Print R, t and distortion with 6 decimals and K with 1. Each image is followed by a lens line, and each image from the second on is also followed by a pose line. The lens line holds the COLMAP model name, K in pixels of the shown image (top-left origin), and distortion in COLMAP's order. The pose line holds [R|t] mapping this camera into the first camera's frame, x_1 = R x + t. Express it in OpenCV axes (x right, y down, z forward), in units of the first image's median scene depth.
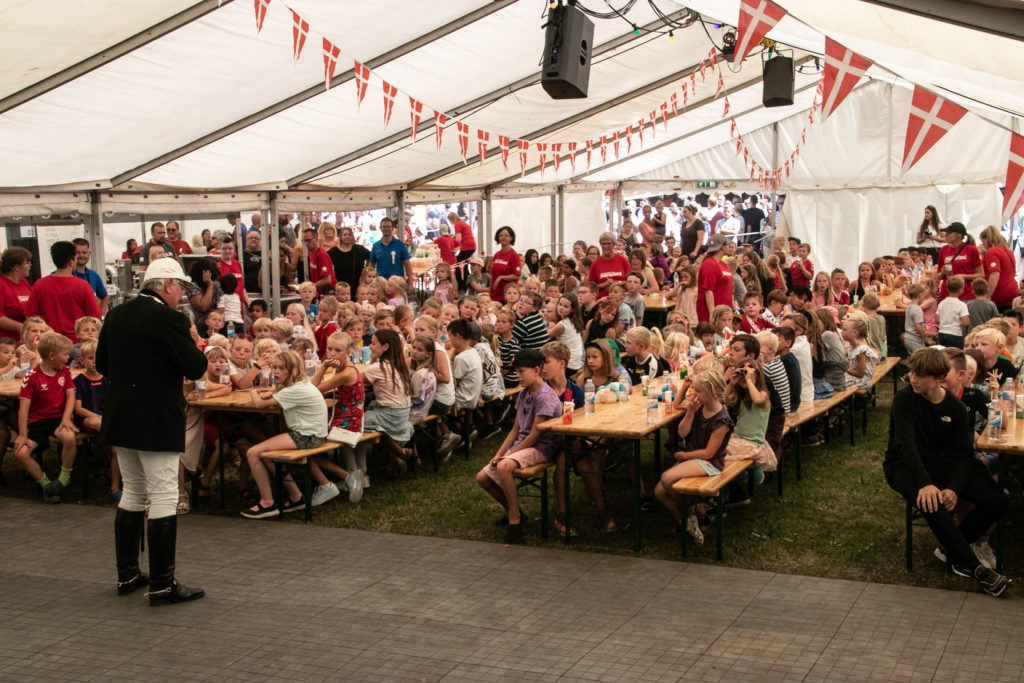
lens RADIAL K [[1554.3, 0, 511.0], [0, 1554.3, 341.4], [0, 0, 1]] dist [0.051033, 0.000000]
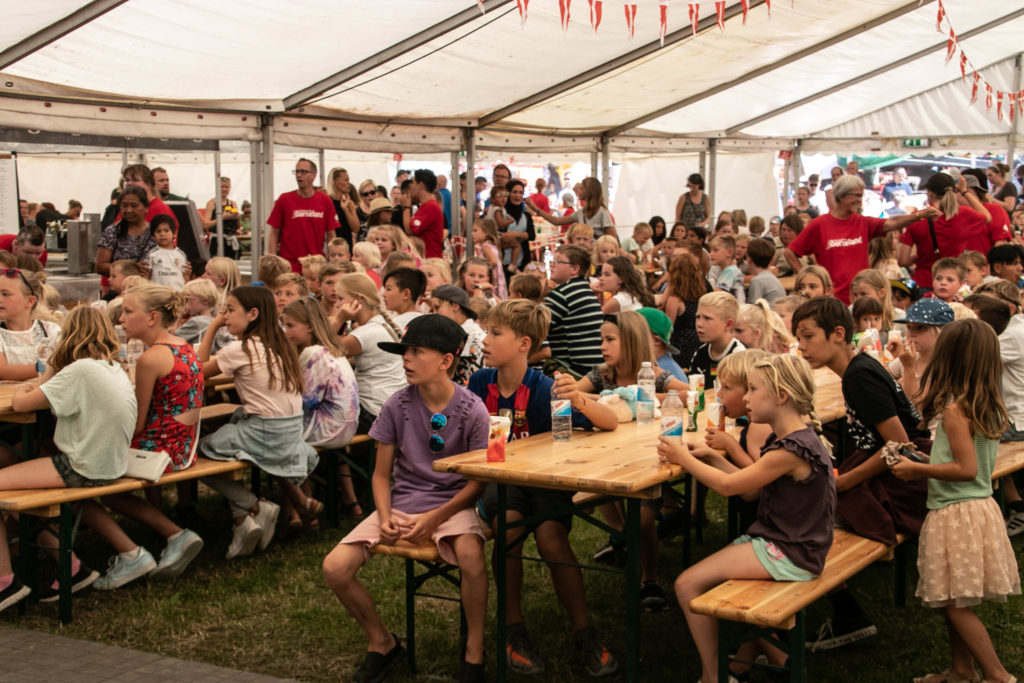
lens RADIAL K [[1540.8, 0, 513.9], [0, 1540.8, 344.5], [0, 0, 1]] dist [0.256344, 0.000000]
pose [[0.988609, 0.024520, -0.148499, 0.074201], [-0.025673, 0.999653, -0.005852, 0.011681], [0.148304, 0.009598, 0.988895, 0.326116]]
